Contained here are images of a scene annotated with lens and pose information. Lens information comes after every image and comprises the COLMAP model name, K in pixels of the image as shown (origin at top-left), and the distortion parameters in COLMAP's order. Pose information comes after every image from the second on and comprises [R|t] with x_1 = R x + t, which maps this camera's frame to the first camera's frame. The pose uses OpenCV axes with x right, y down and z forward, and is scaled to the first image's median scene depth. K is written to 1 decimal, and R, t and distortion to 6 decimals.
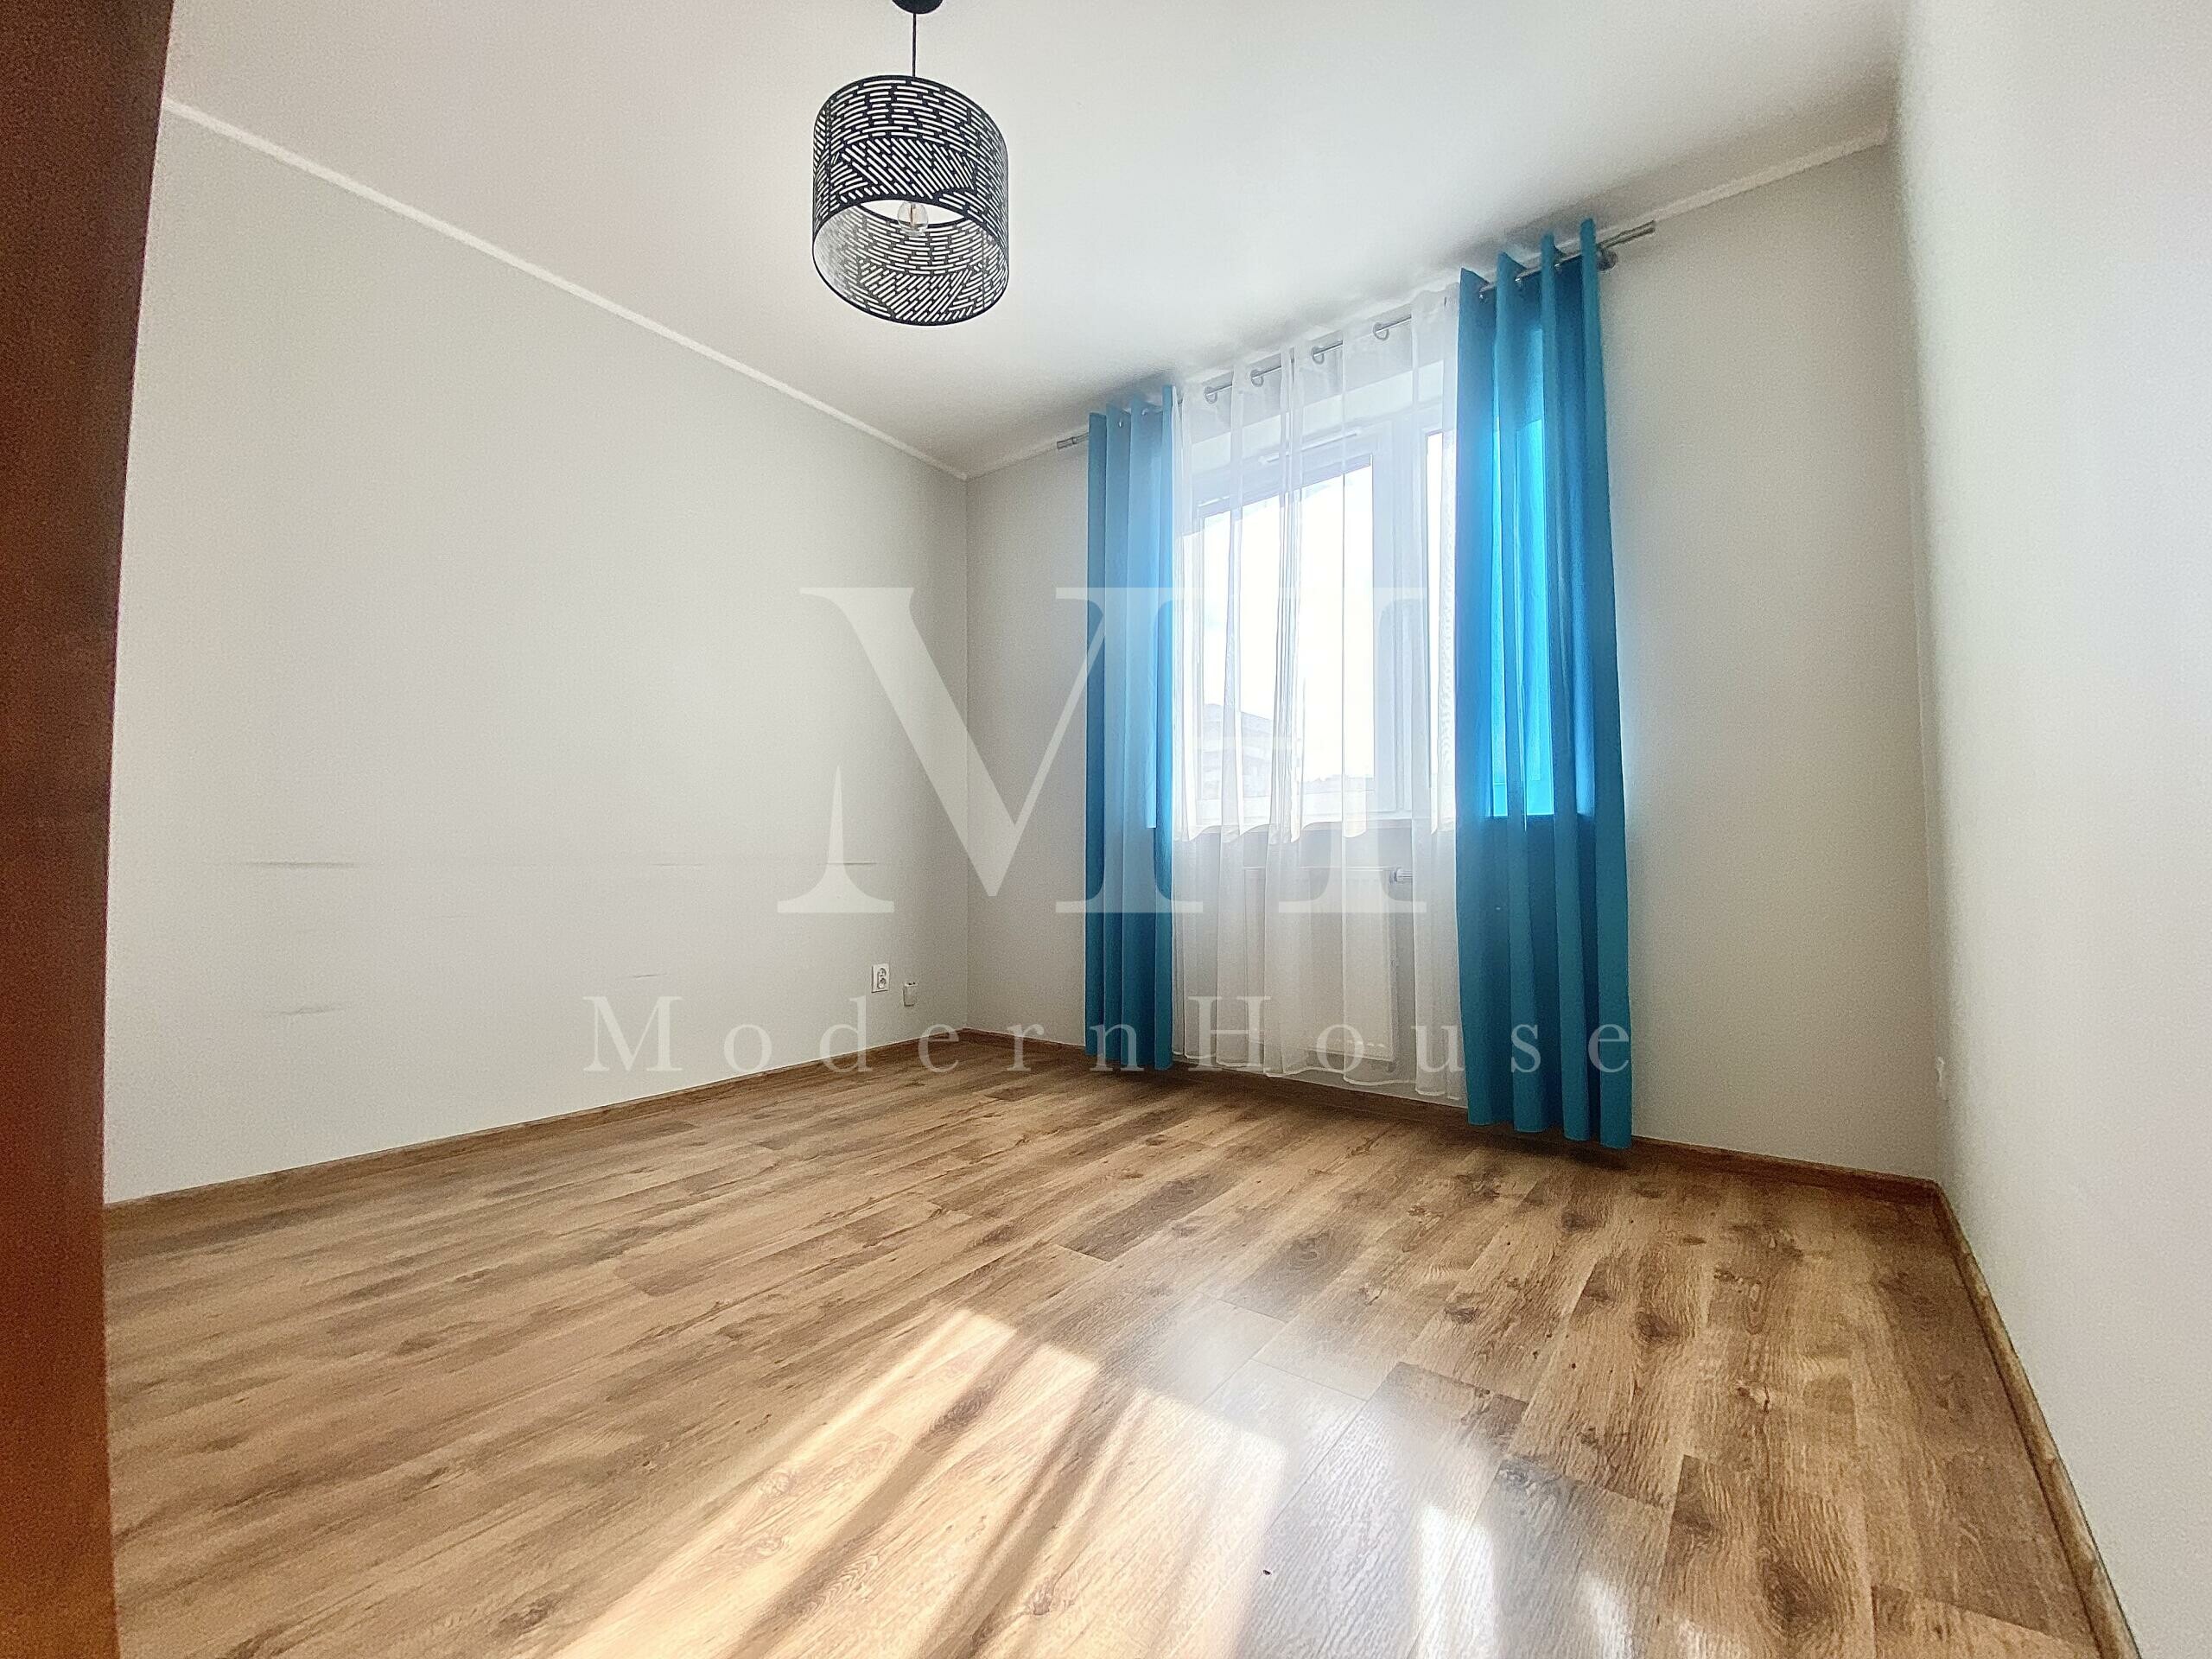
lens RADIAL K [[893.1, 0, 1106.0], [0, 893.1, 829.5], [0, 0, 1]] dist [0.021622, -0.021875]
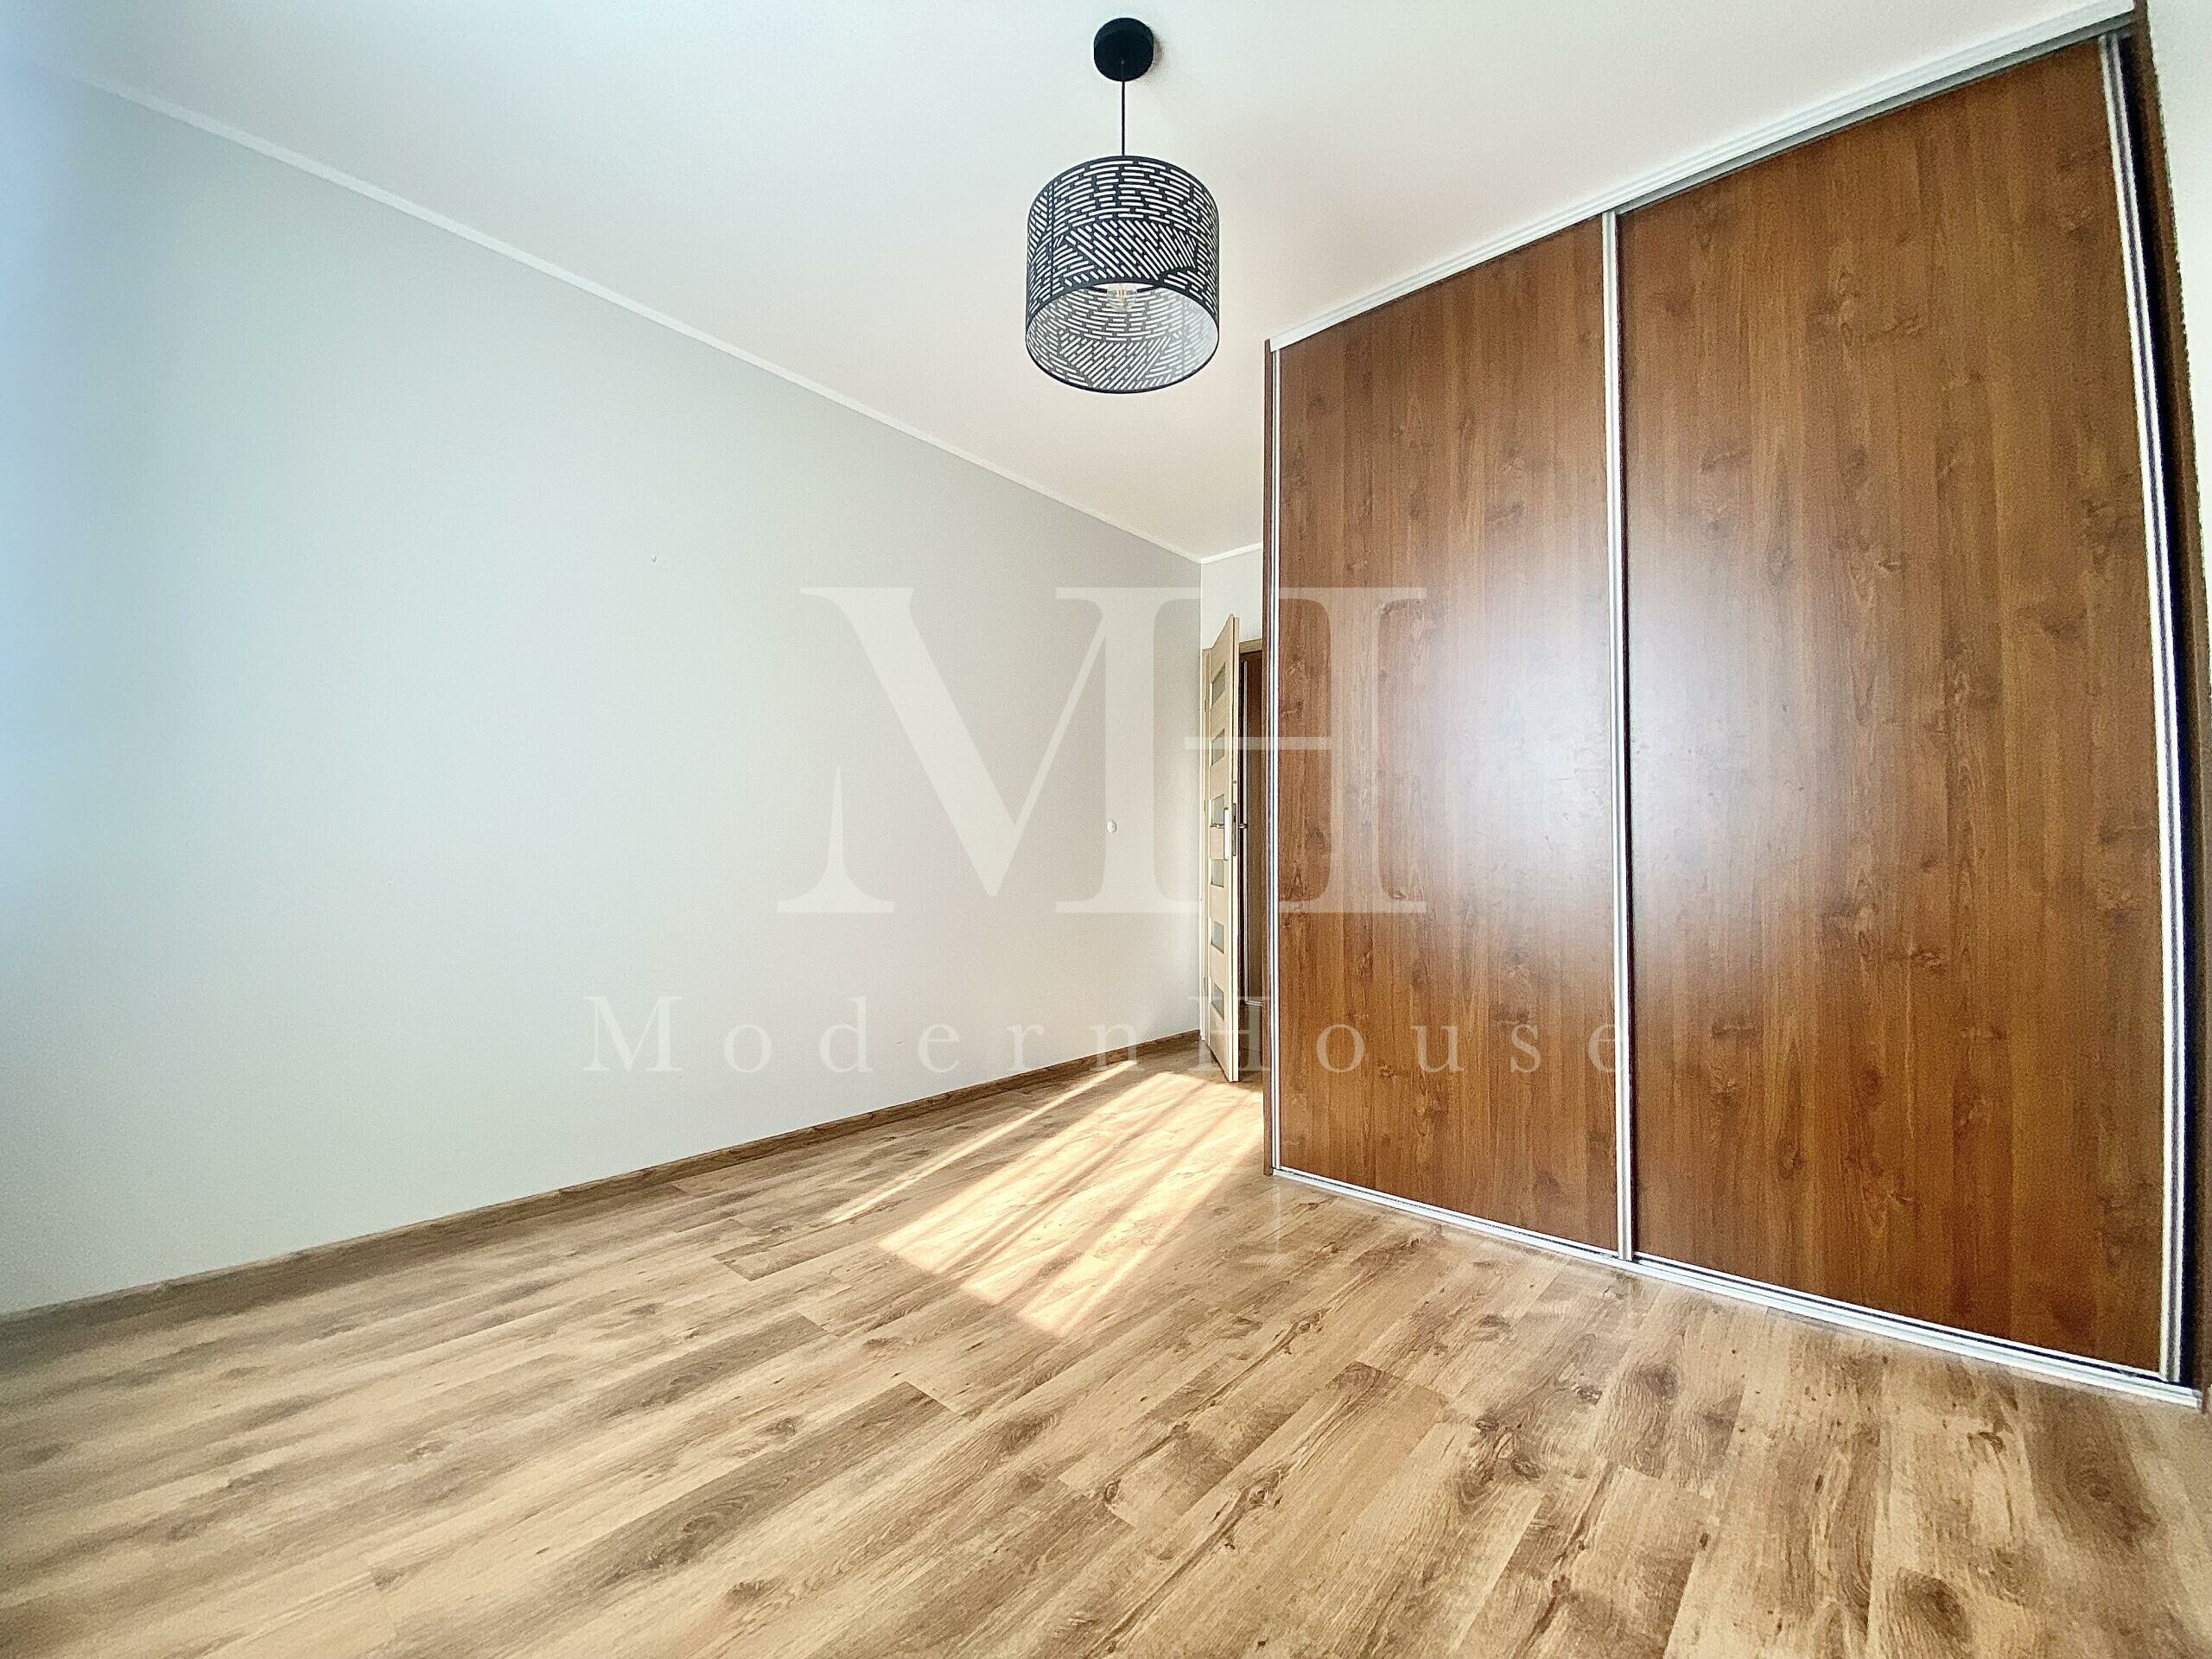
lens RADIAL K [[893.1, 0, 1106.0], [0, 893.1, 829.5], [0, 0, 1]] dist [0.021622, -0.021875]
pose [[-0.997317, 0.000422, 0.073206, -0.266053], [-0.005047, 0.997208, -0.074507, -0.011250], [-0.073033, -0.074677, -0.994530, 1.926037]]
